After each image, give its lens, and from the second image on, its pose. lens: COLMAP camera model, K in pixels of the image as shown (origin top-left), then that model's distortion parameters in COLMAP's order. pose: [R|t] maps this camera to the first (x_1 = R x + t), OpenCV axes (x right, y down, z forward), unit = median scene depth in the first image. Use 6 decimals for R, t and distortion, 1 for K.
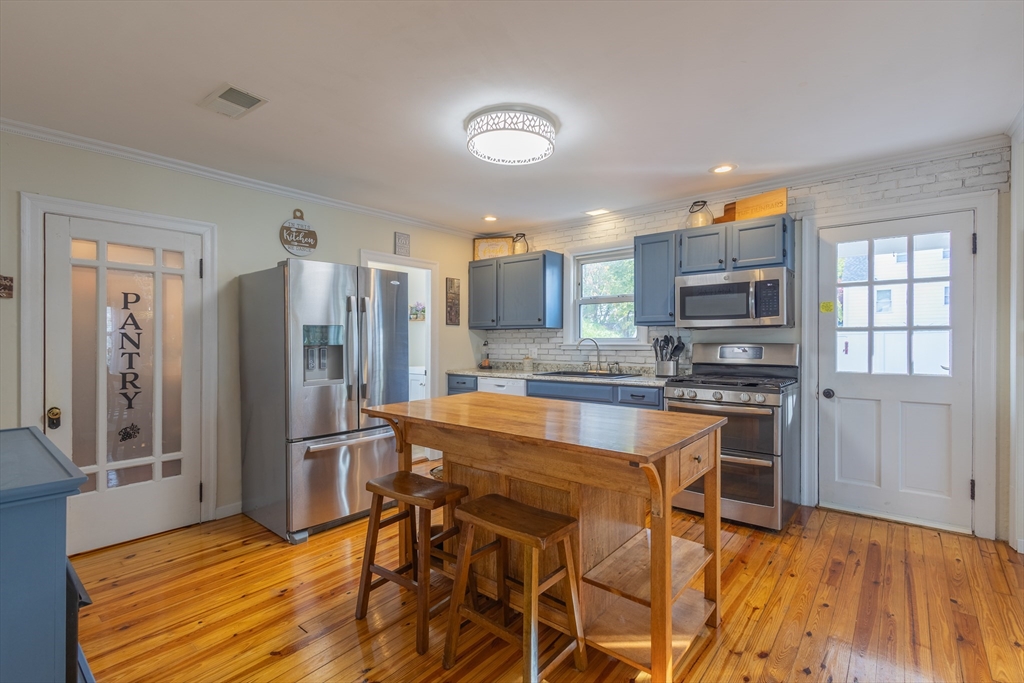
lens RADIAL K [[467.0, 0, 513.4], [0, 467.0, 343.9], [0, 0, 1]] dist [0.013889, -0.004642]
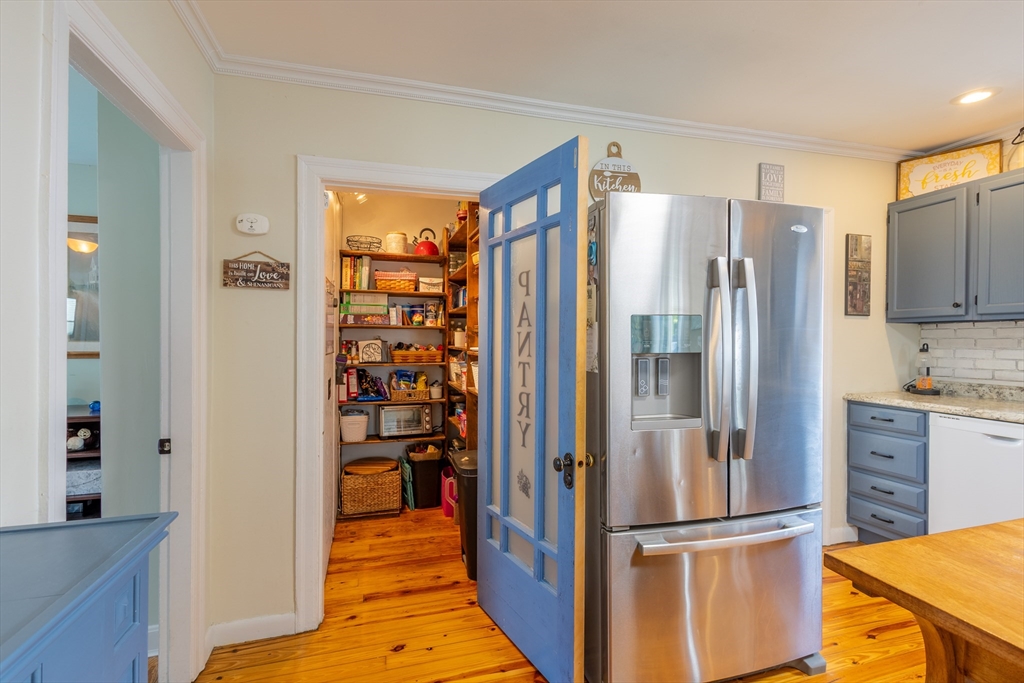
lens RADIAL K [[467.0, 0, 512.1], [0, 467.0, 344.2], [0, 0, 1]] dist [0.013889, -0.004642]
pose [[0.822566, 0.006889, -0.568629, -0.221773], [-0.006244, 0.999976, 0.003081, -0.006601], [0.568636, 0.001016, 0.822589, 0.416899]]
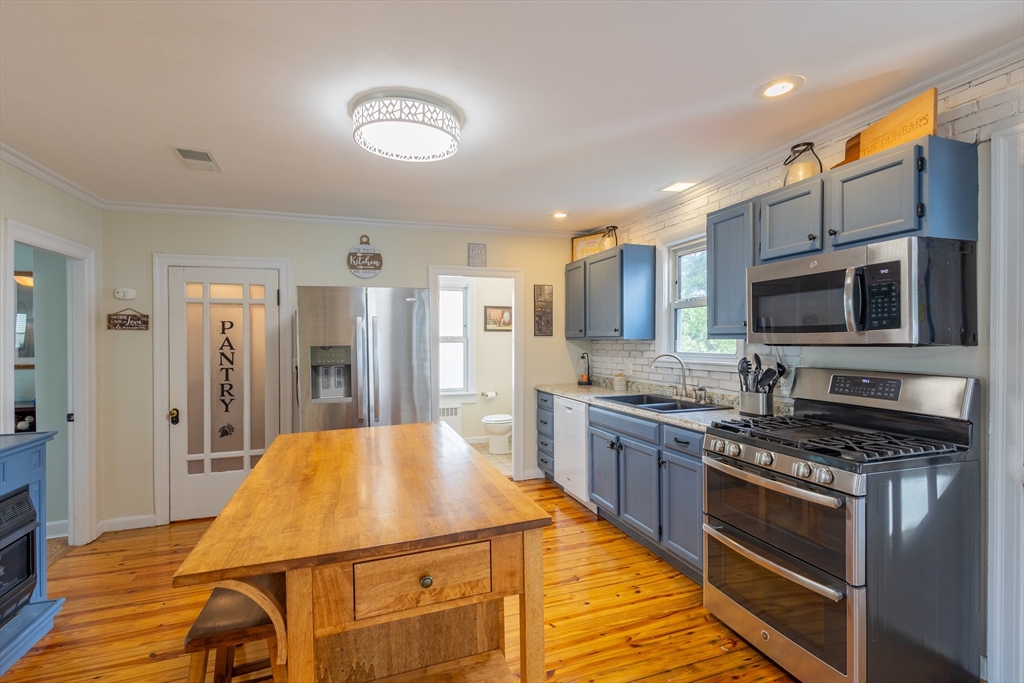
lens RADIAL K [[467.0, 0, 511.6], [0, 467.0, 344.0], [0, 0, 1]] dist [0.013889, -0.004642]
pose [[0.852996, -0.001364, -0.521916, 0.437311], [0.003733, 0.999987, 0.003487, -0.041325], [0.521905, -0.004922, 0.852990, 0.275343]]
